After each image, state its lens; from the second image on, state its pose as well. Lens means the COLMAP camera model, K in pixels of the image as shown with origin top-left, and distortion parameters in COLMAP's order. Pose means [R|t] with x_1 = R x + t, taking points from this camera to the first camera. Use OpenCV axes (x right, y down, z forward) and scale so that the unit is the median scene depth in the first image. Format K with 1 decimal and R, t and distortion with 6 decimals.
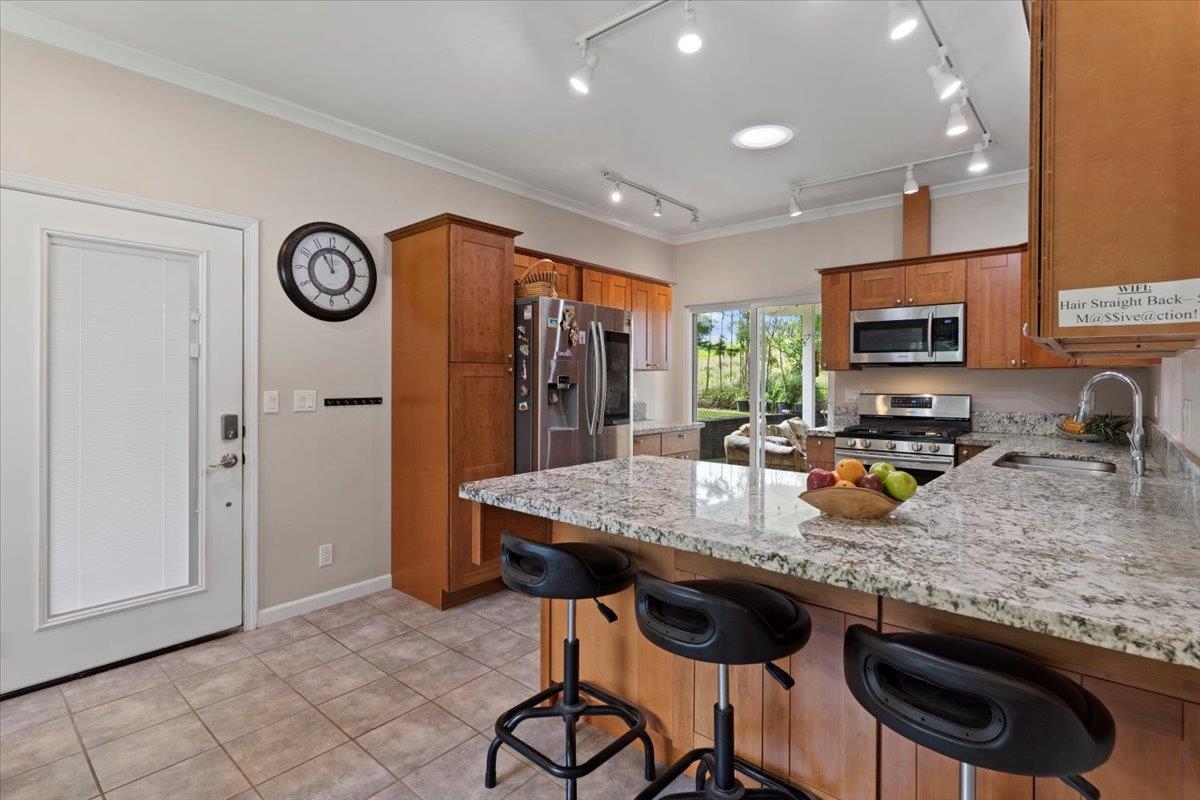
lens RADIAL K [[573.9, 0, 598.4], [0, 573.9, 384.5], [0, 0, 1]] dist [0.002194, -0.001144]
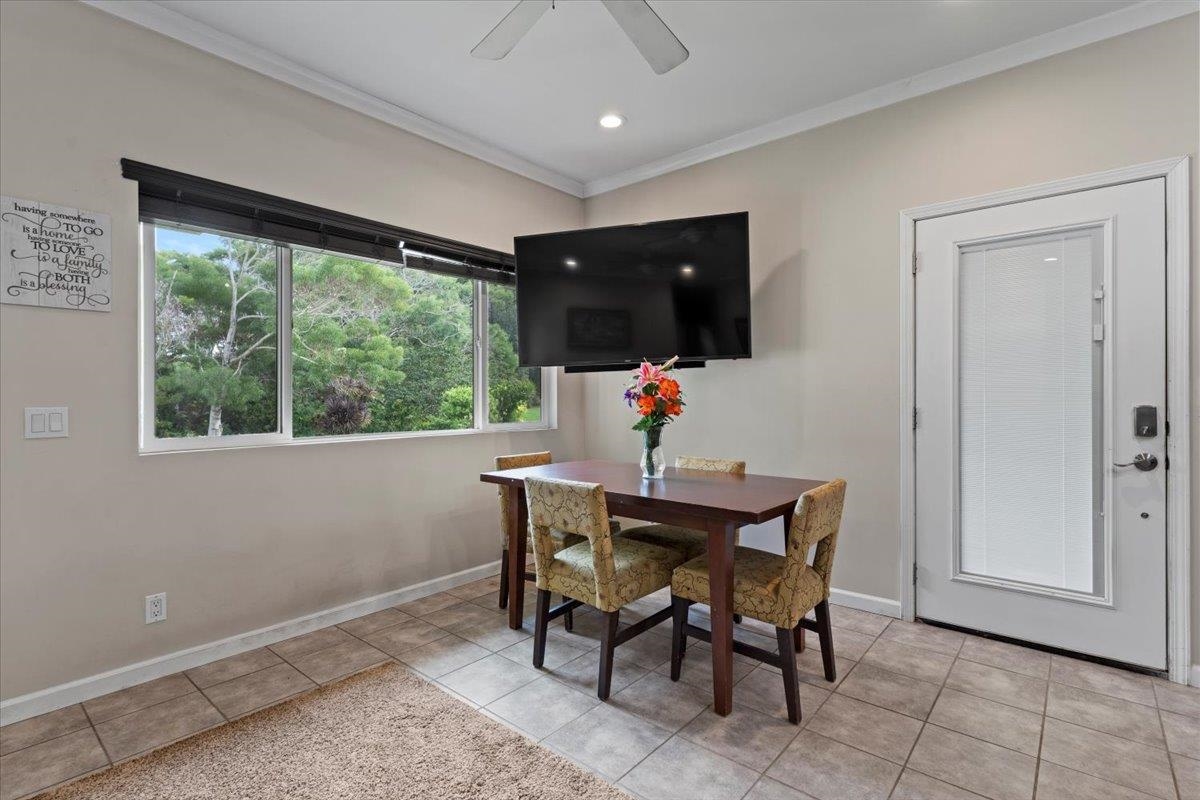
lens RADIAL K [[573.9, 0, 608.0], [0, 573.9, 399.1], [0, 0, 1]] dist [0.002194, -0.001144]
pose [[0.013549, 0.000826, -0.999908, 0.124489], [-0.003765, 0.999993, 0.000775, 0.032209], [0.999901, 0.003754, 0.013552, 0.158468]]
